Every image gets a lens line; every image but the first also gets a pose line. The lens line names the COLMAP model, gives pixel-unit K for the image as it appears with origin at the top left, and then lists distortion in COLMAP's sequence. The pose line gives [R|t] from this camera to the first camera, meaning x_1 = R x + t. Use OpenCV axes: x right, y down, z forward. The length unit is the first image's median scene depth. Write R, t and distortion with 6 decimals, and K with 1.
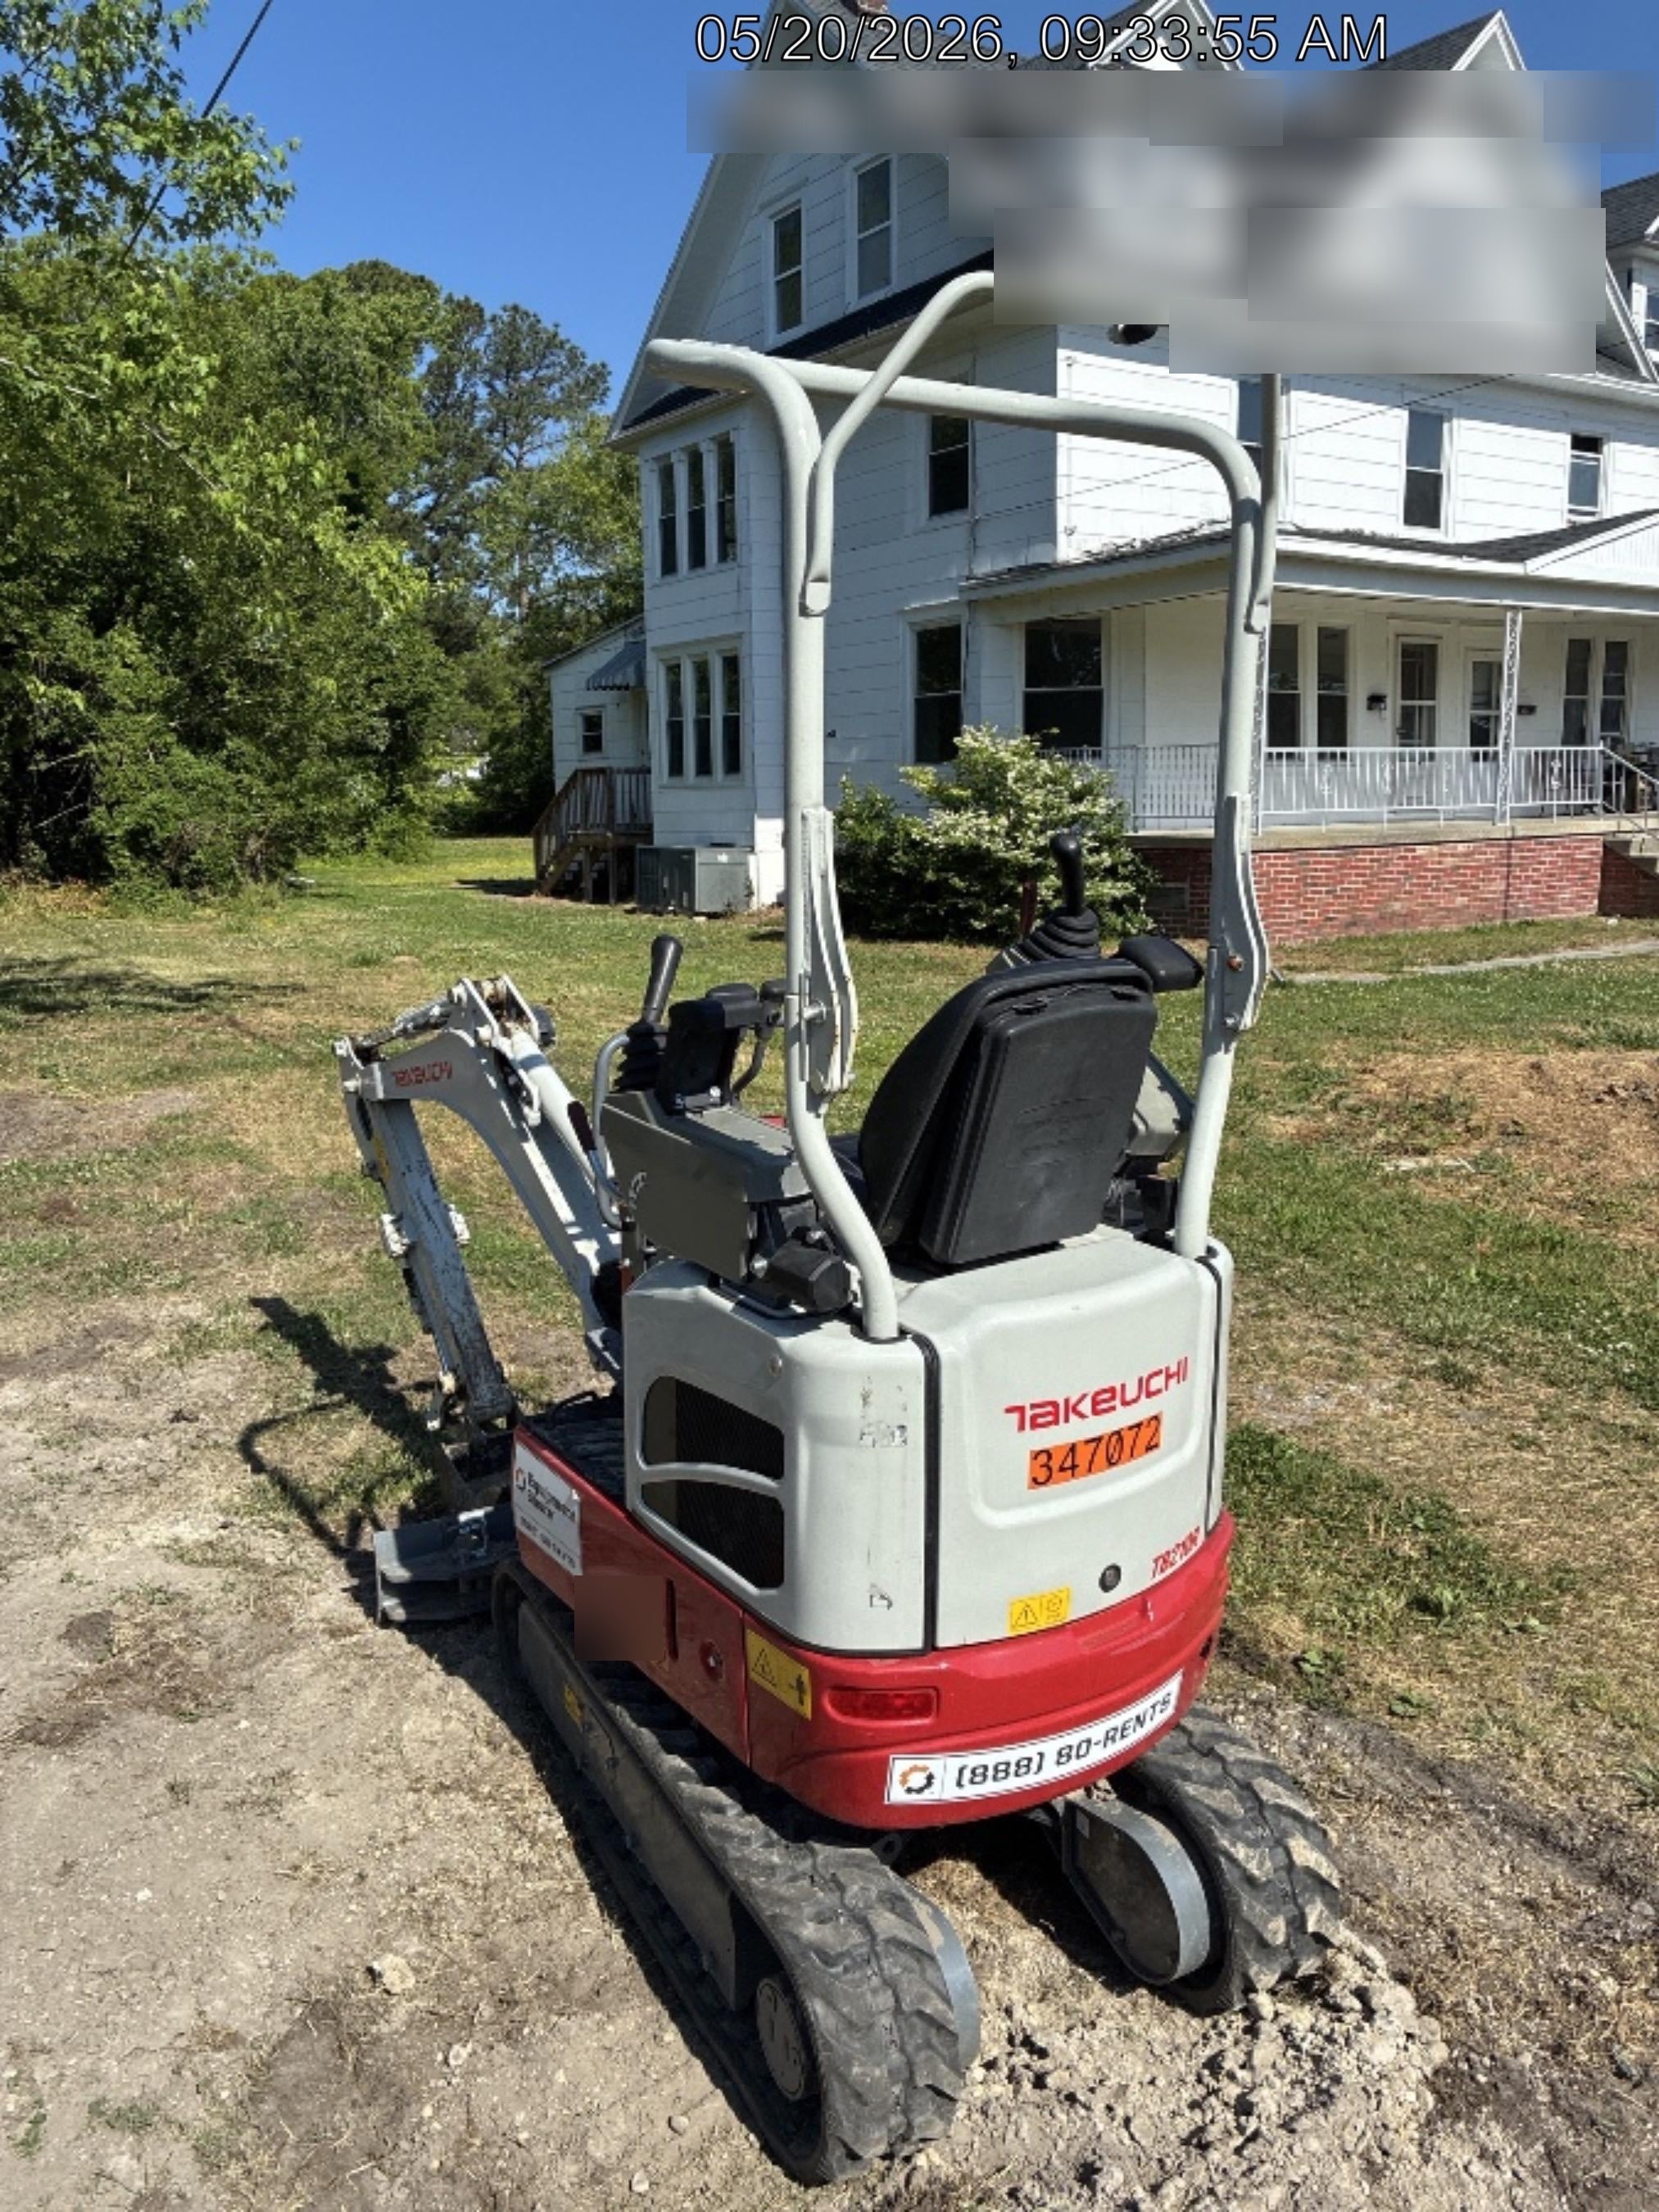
lens RADIAL K [[1620.1, 0, 783.3], [0, 1620.1, 1109.3], [0, 0, 1]] dist [0.027240, -0.001839]
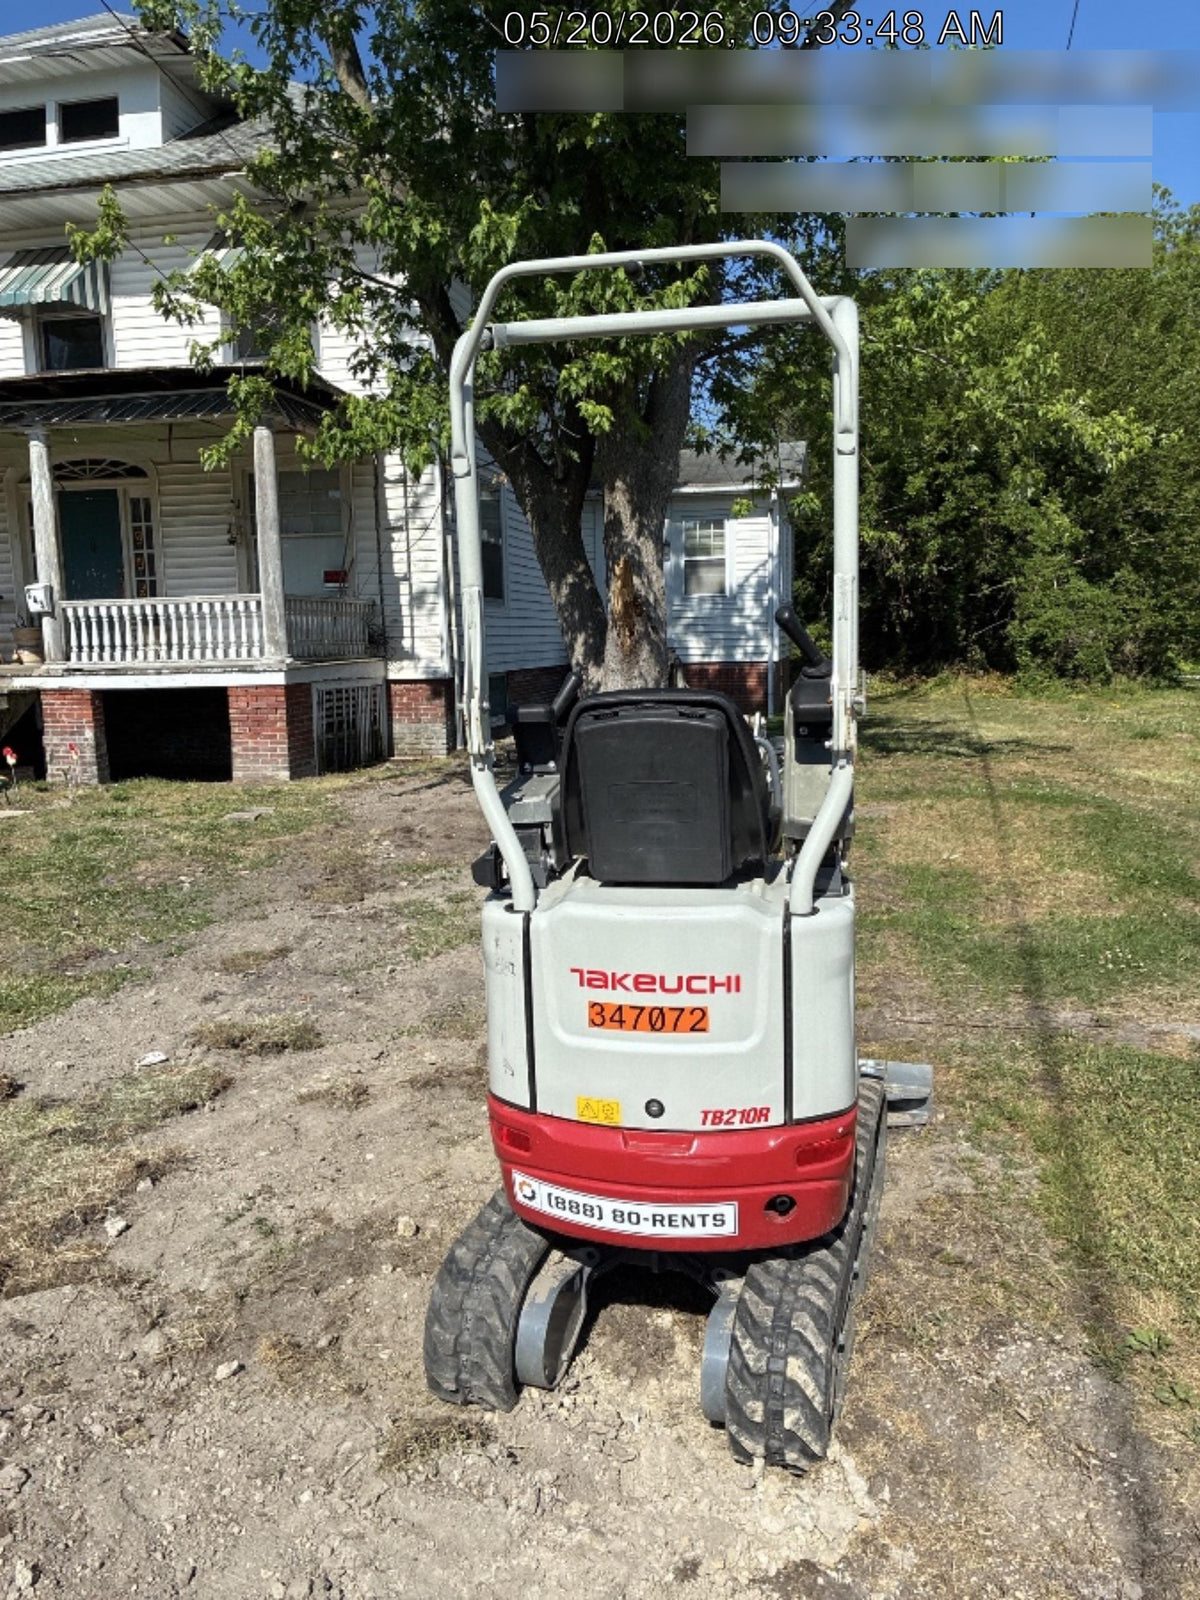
lens RADIAL K [[1191.6, 0, 611.1], [0, 1191.6, 798.9], [0, 0, 1]] dist [0.004007, -0.001506]
pose [[0.704036, 0.097396, -0.703454, 0.914632], [-0.123892, 0.992206, 0.013381, 0.001484], [0.699274, 0.077731, 0.710615, 0.187317]]
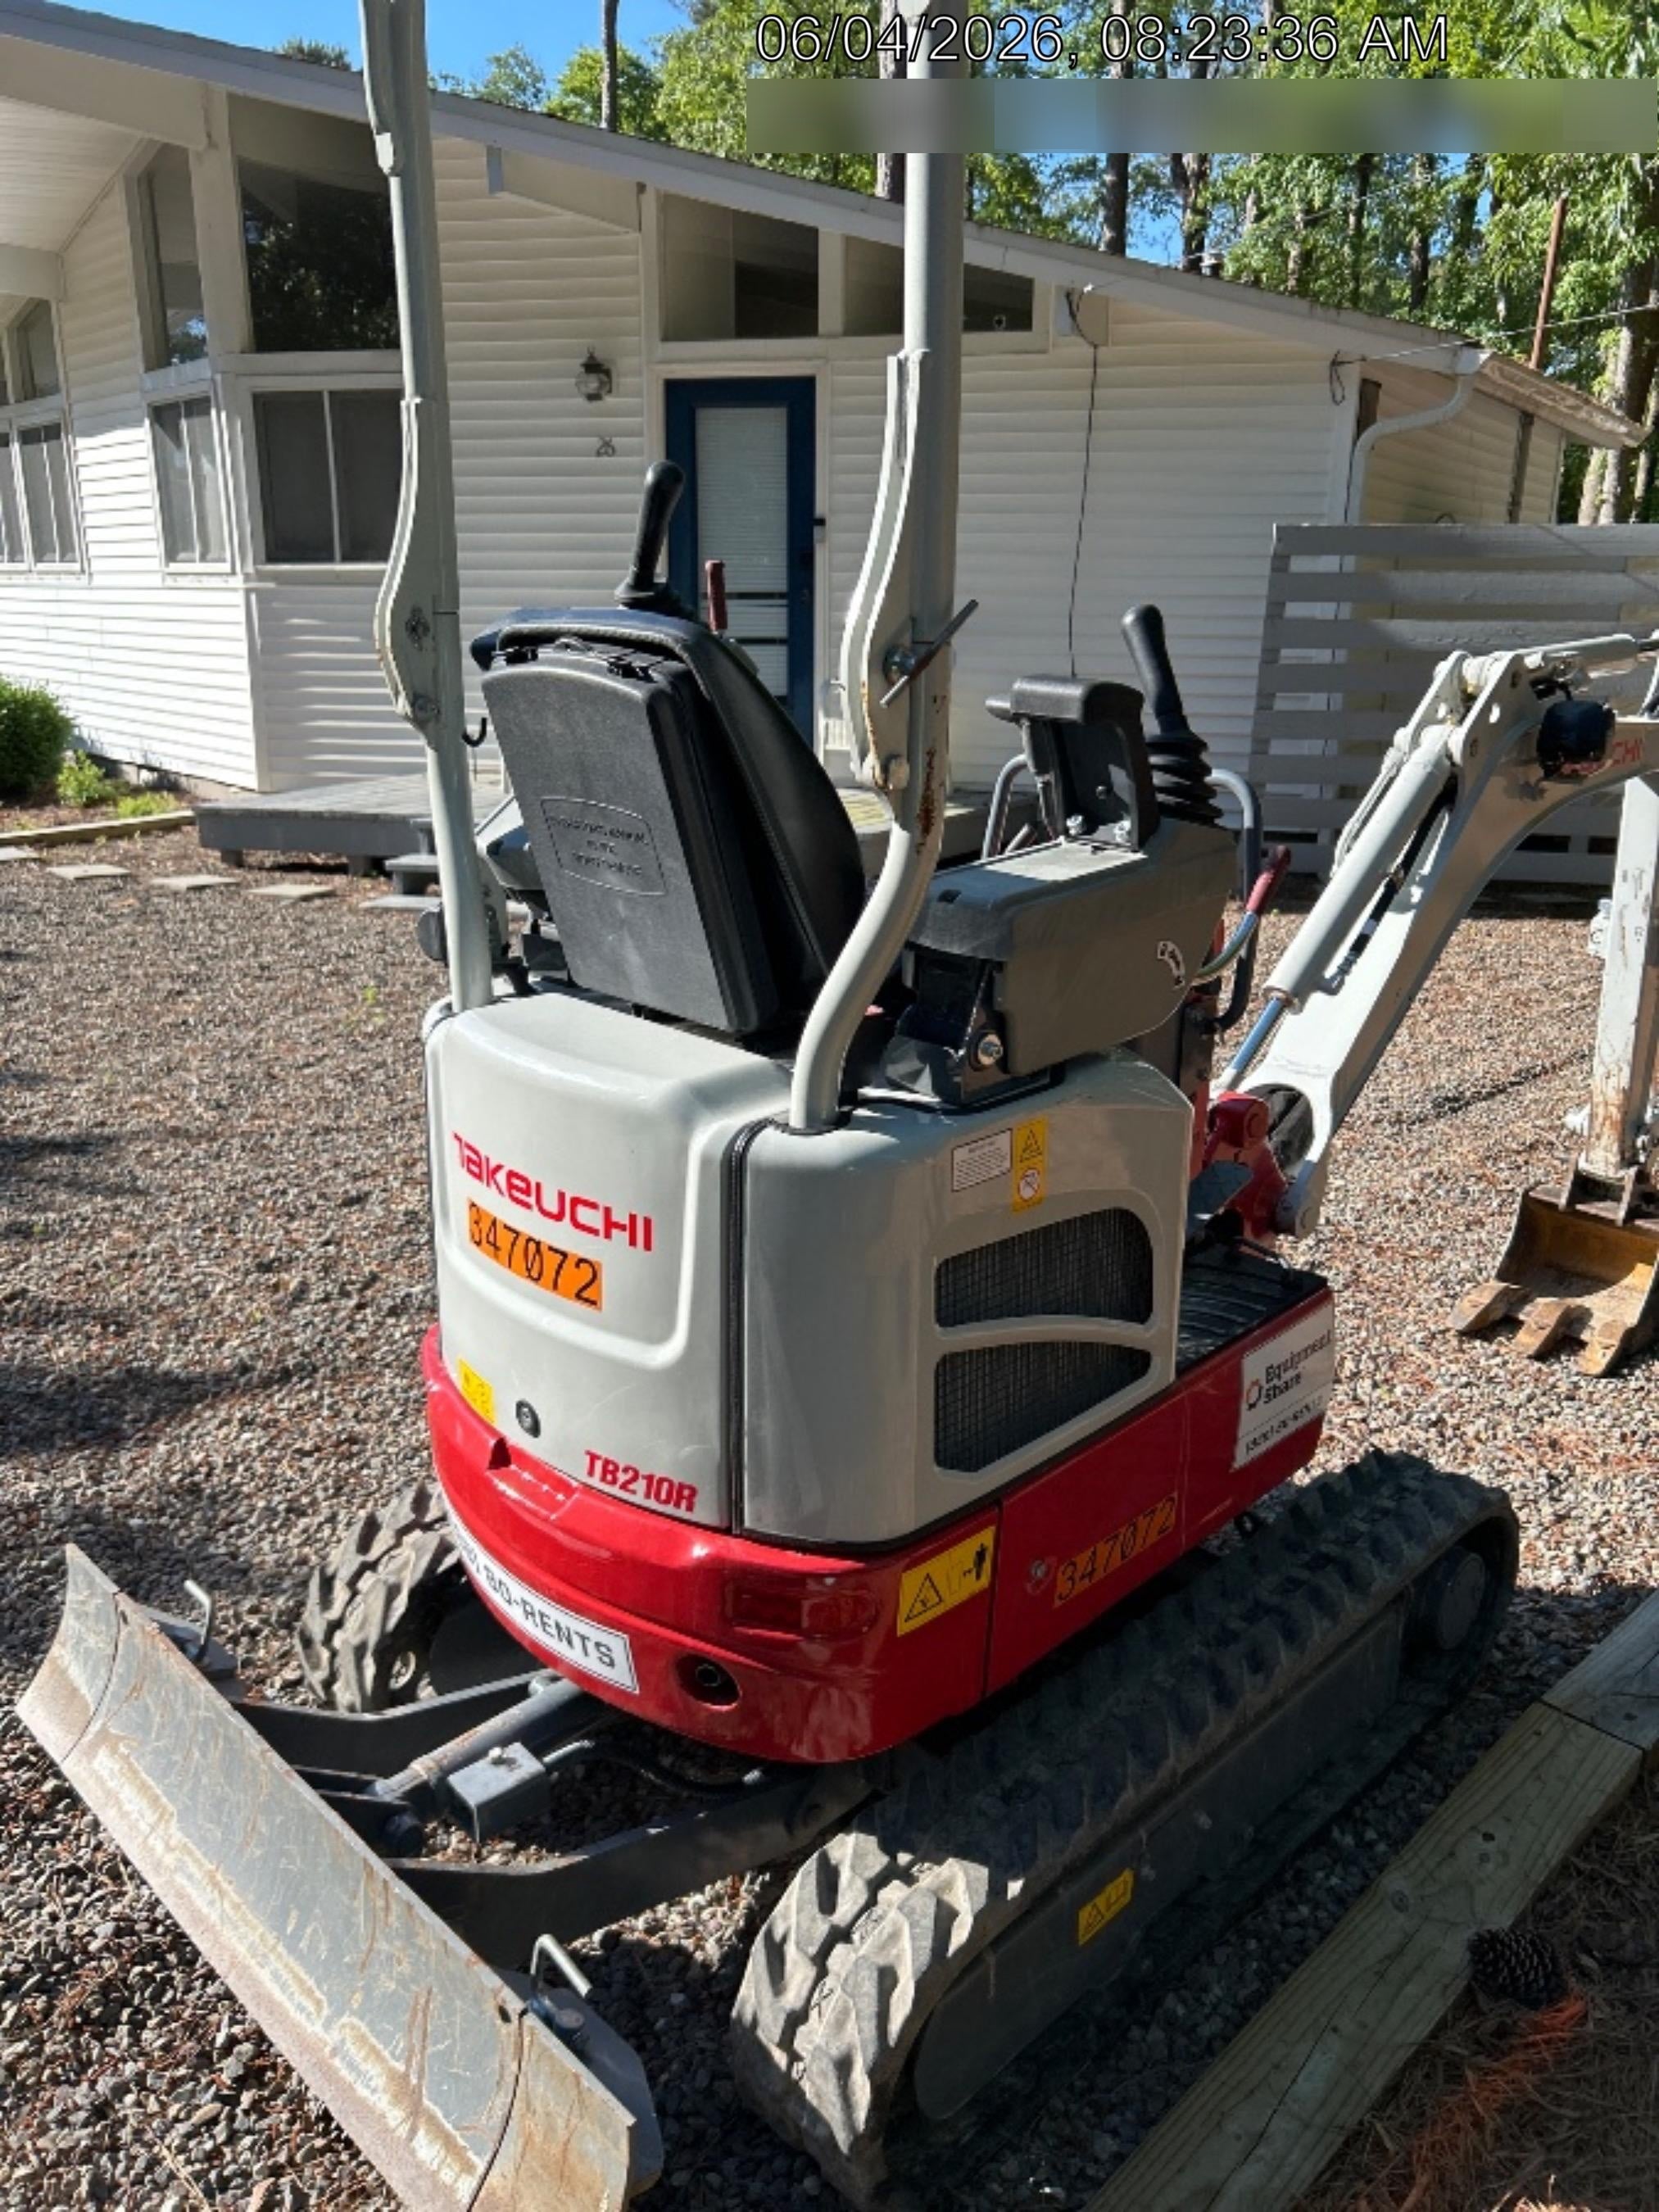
lens RADIAL K [[1615.7, 0, 835.2], [0, 1615.7, 1074.5], [0, 0, 1]] dist [0.053069, -0.002584]
pose [[0.198520, 0.294789, -0.934714, 0.930898], [-0.230524, 0.940984, 0.247807, -0.100080], [0.952601, 0.166280, 0.254760, 0.924426]]
